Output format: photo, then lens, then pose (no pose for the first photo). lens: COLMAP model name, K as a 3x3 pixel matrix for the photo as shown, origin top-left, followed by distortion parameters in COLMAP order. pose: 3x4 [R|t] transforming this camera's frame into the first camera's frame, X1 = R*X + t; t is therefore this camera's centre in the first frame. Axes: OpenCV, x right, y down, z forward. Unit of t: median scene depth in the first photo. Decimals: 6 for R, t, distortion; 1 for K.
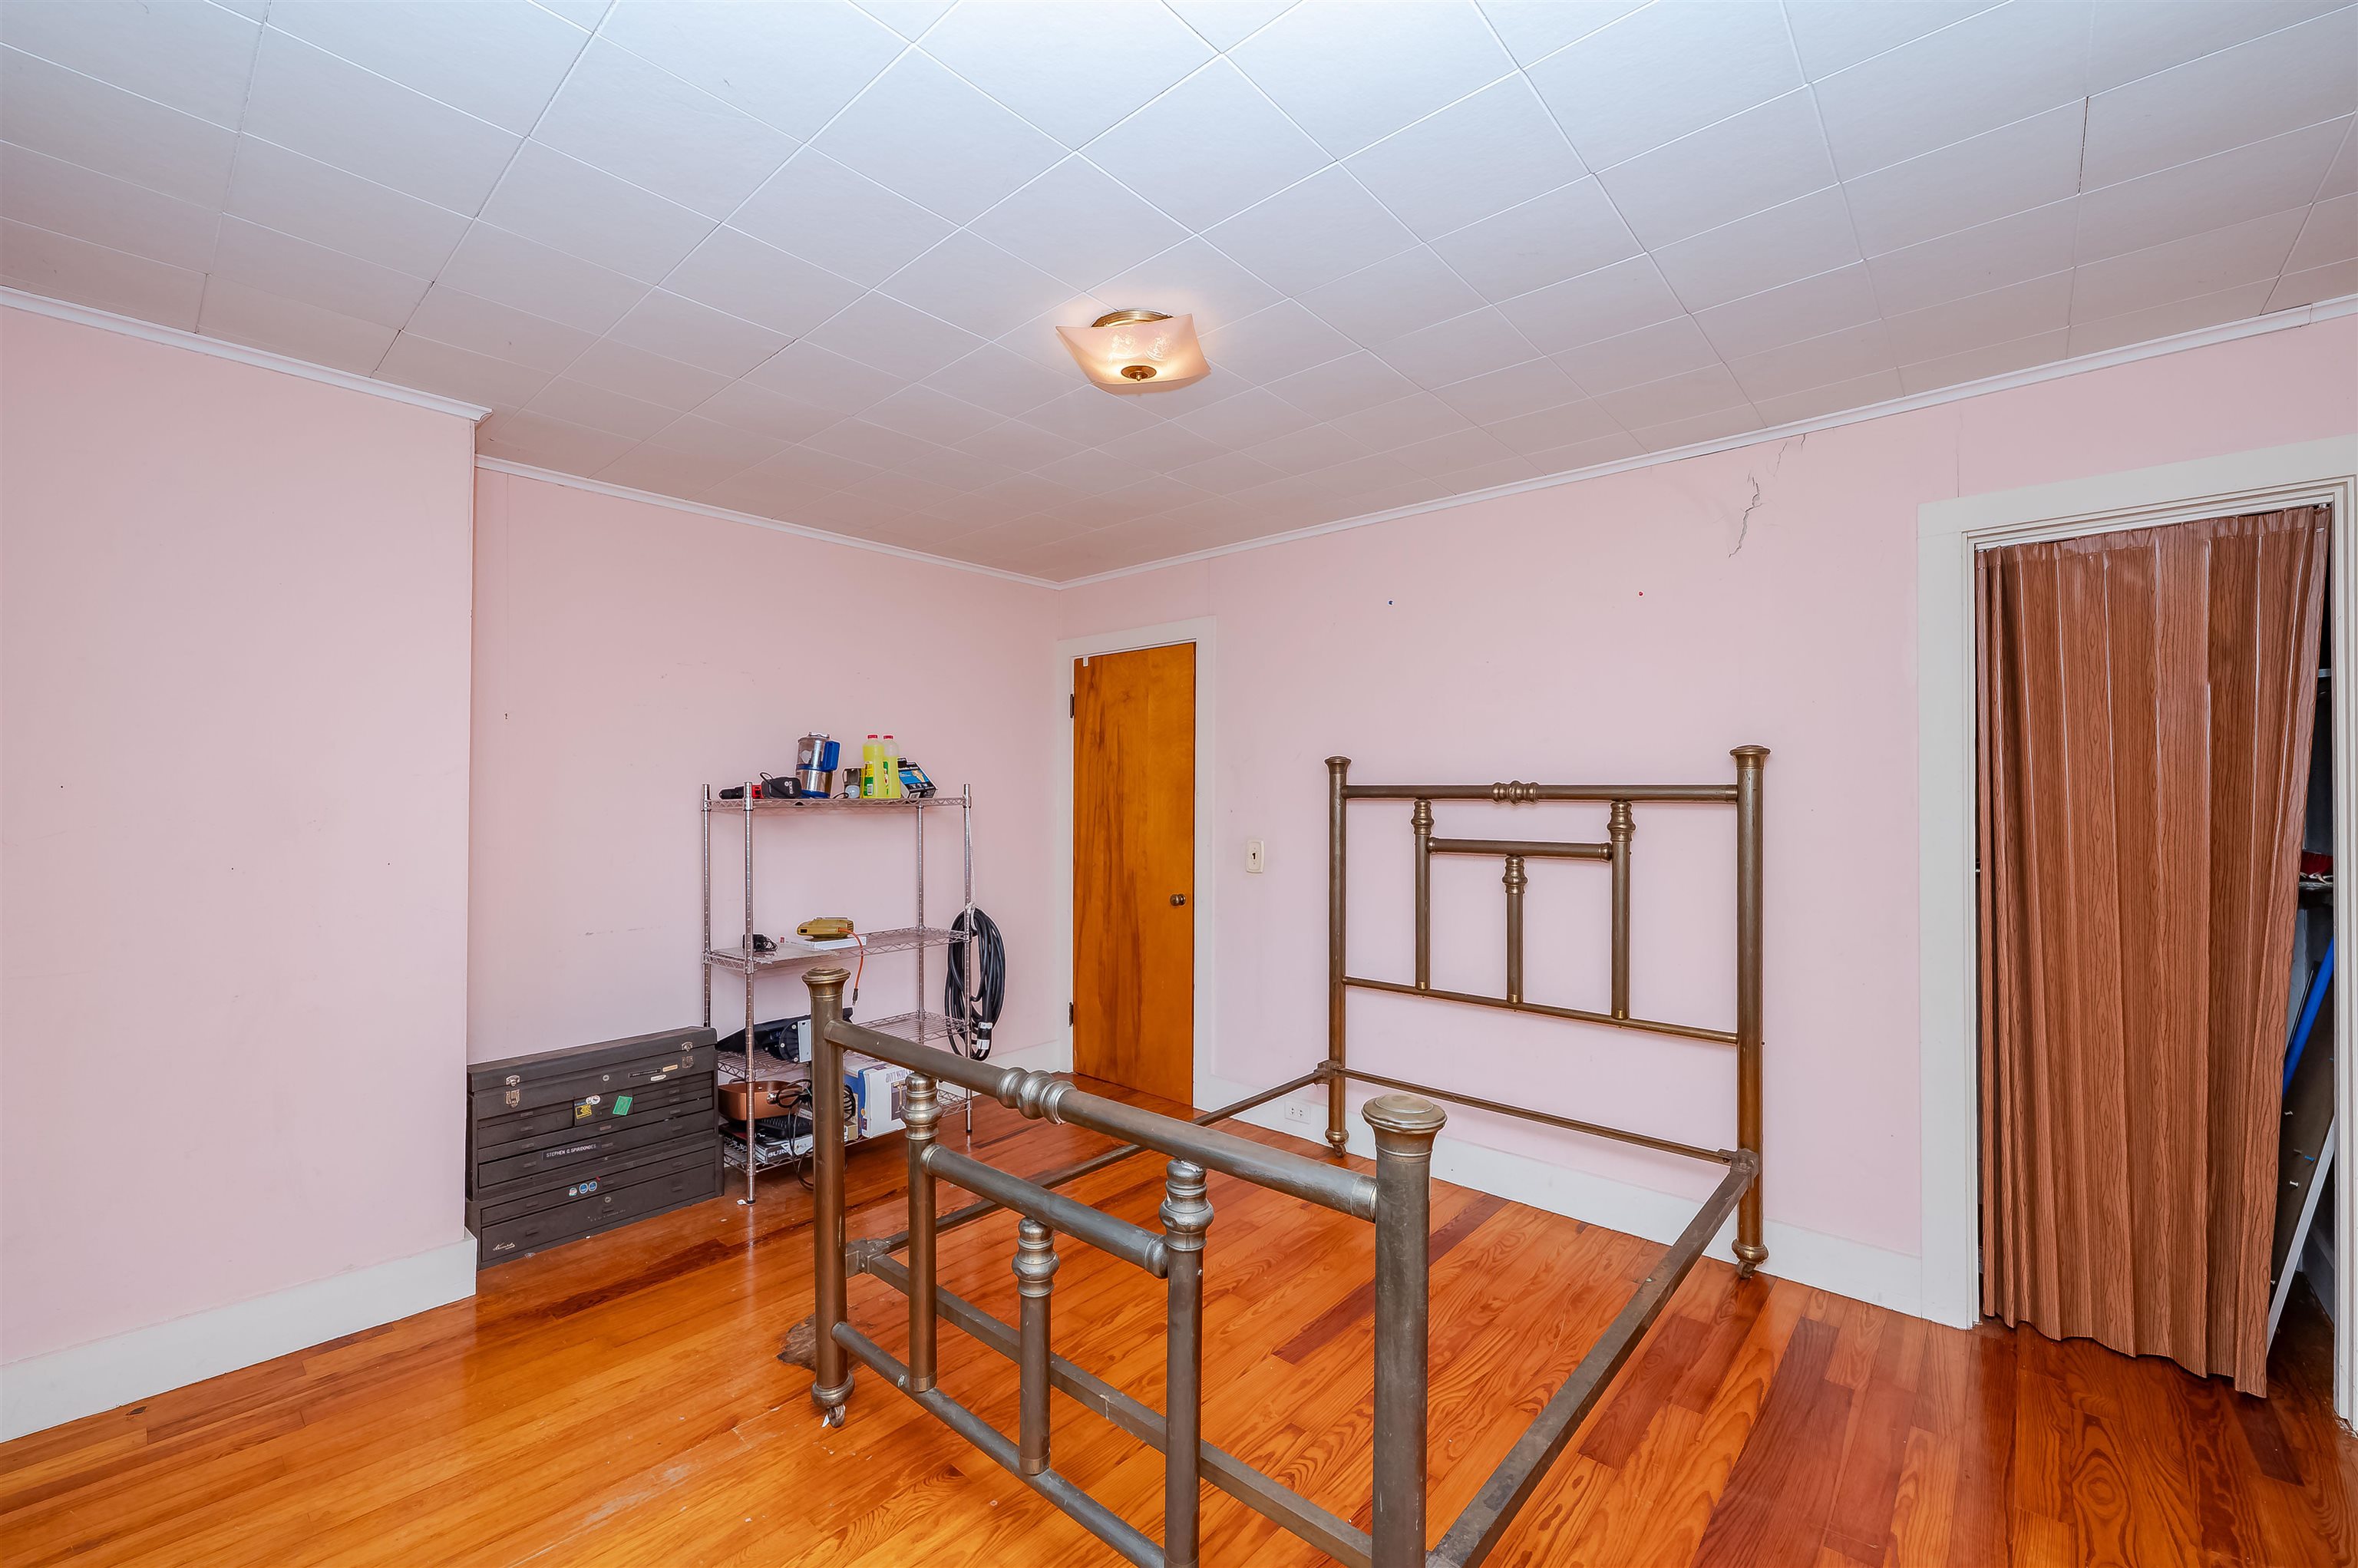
lens RADIAL K [[941.2, 0, 1163.4], [0, 941.2, 798.0], [0, 0, 1]] dist [-0.001936, -0.000297]
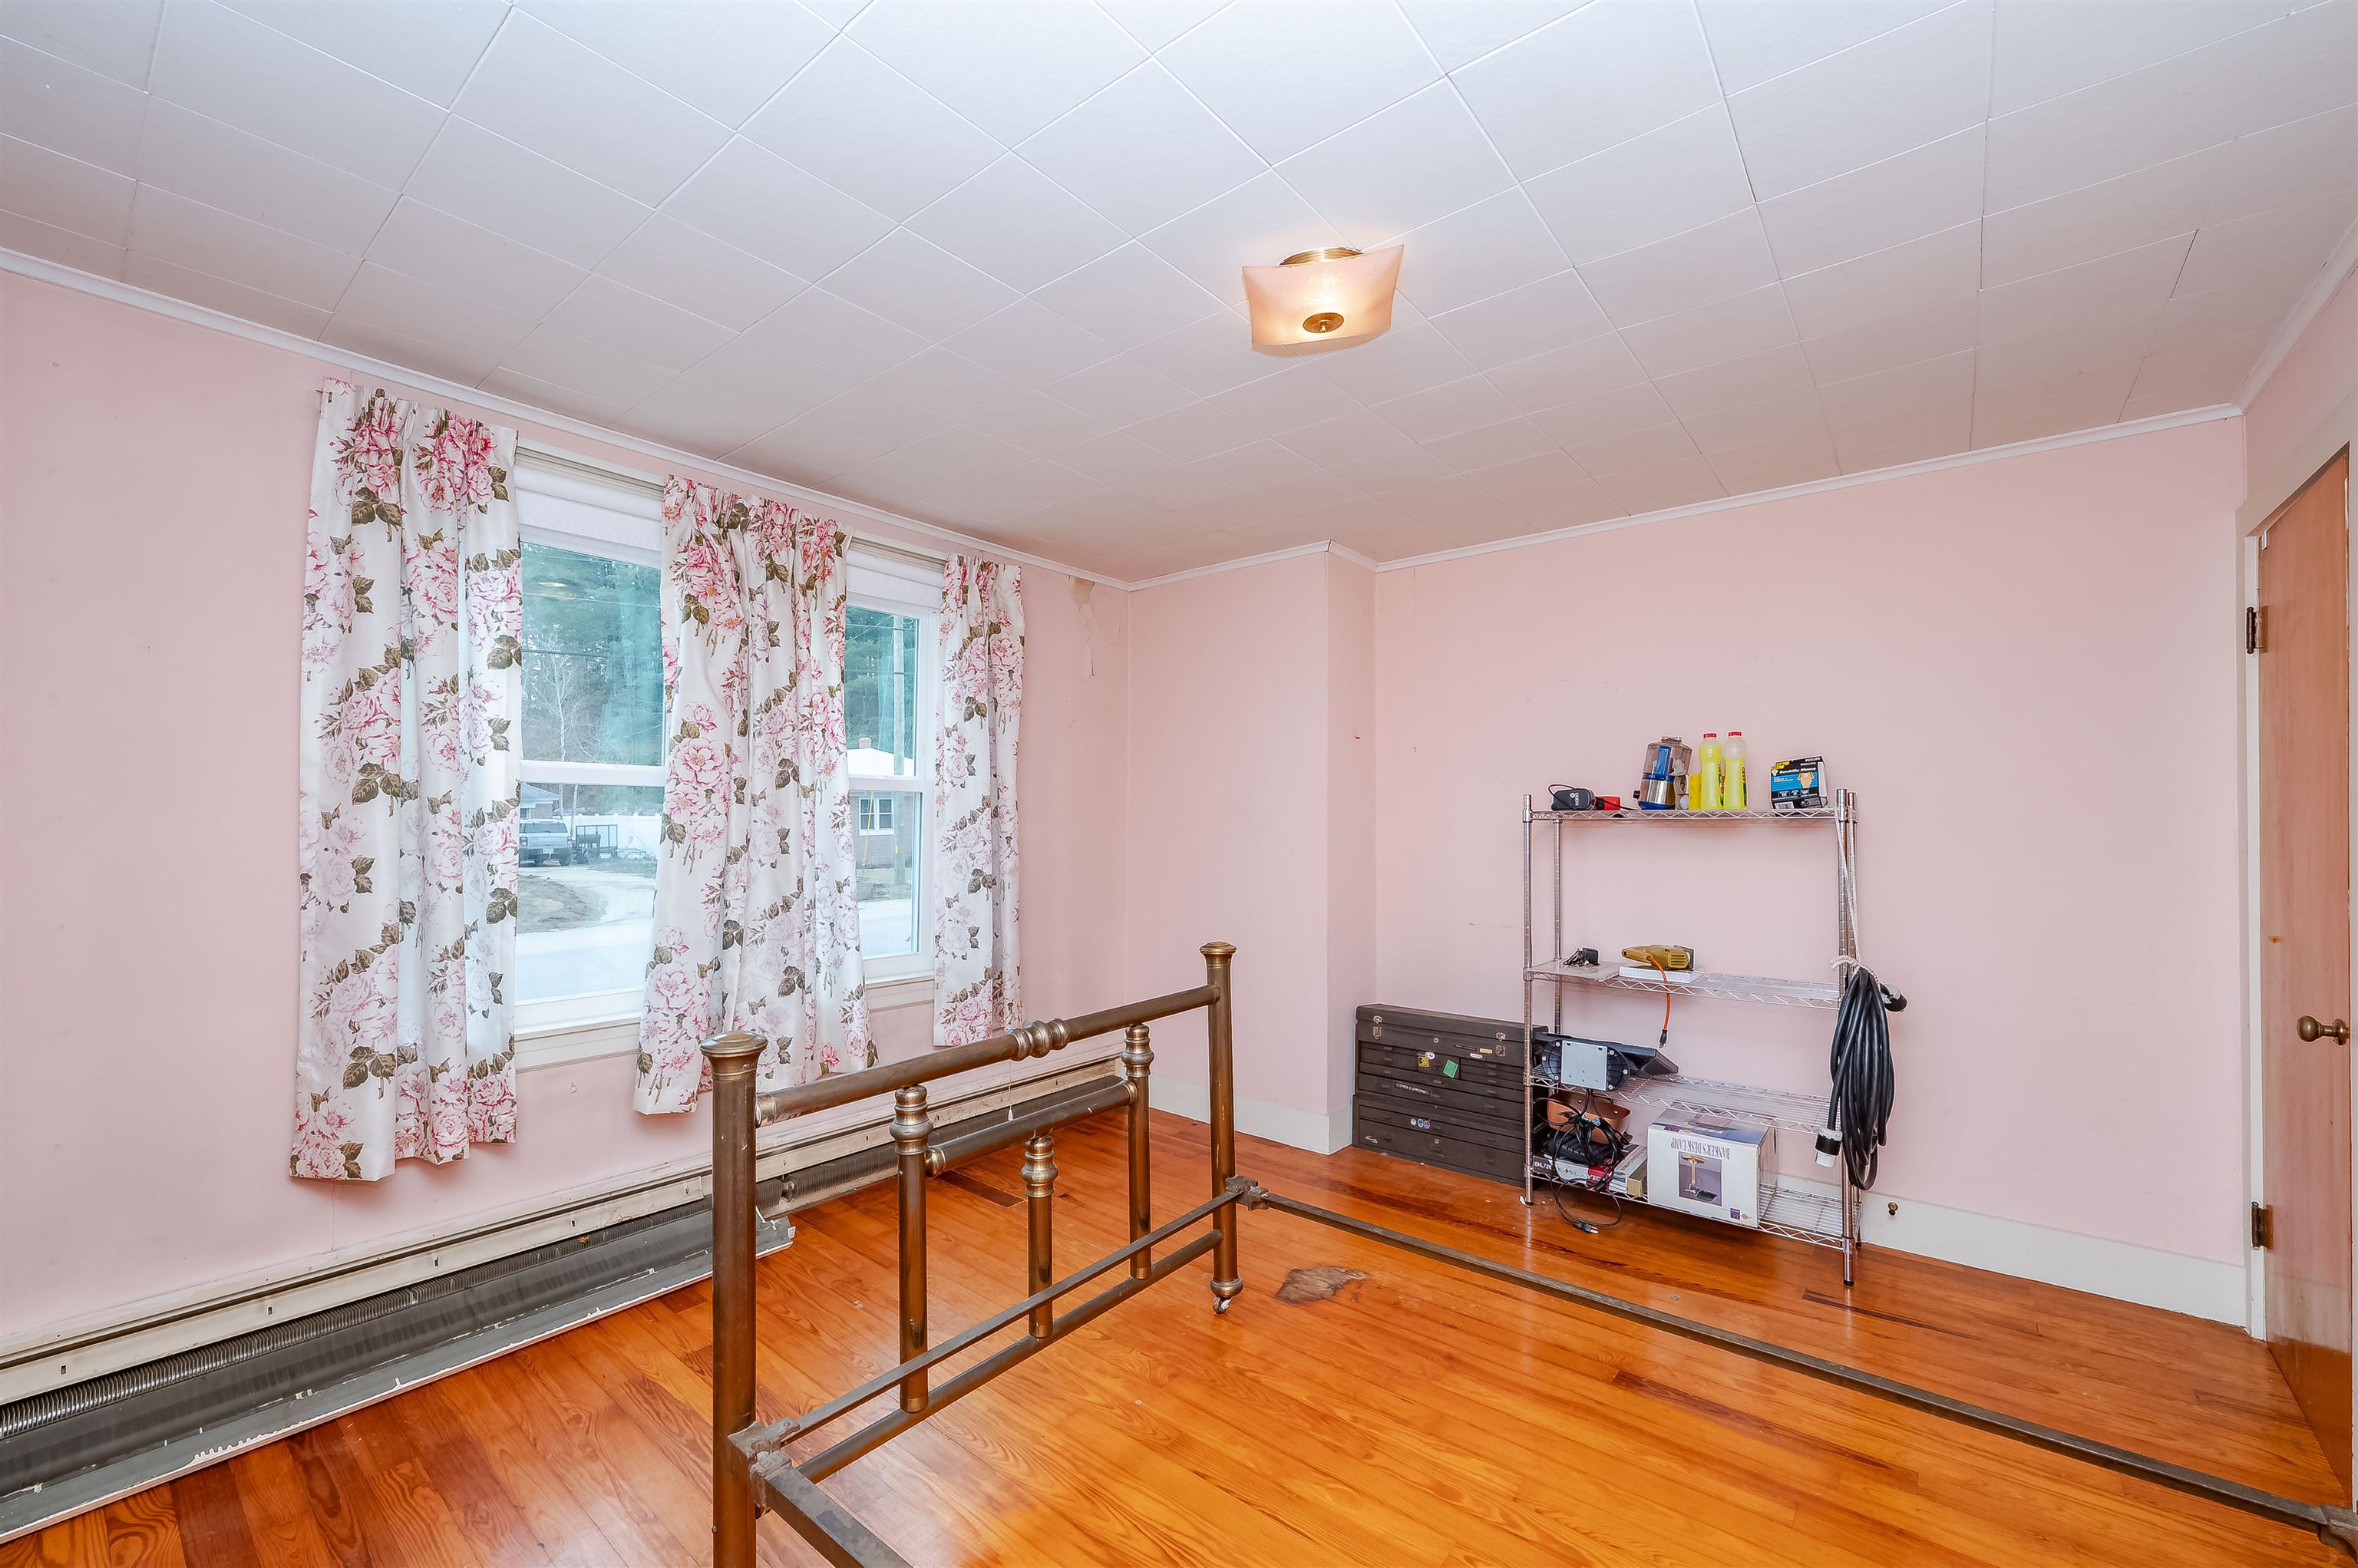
lens RADIAL K [[941.2, 0, 1163.4], [0, 941.2, 798.0], [0, 0, 1]] dist [-0.001936, -0.000297]
pose [[0.050294, -0.020042, -0.998533, 0.591046], [0.000278, 0.999799, -0.020054, 0.007610], [0.998734, 0.000731, 0.050289, 0.563803]]
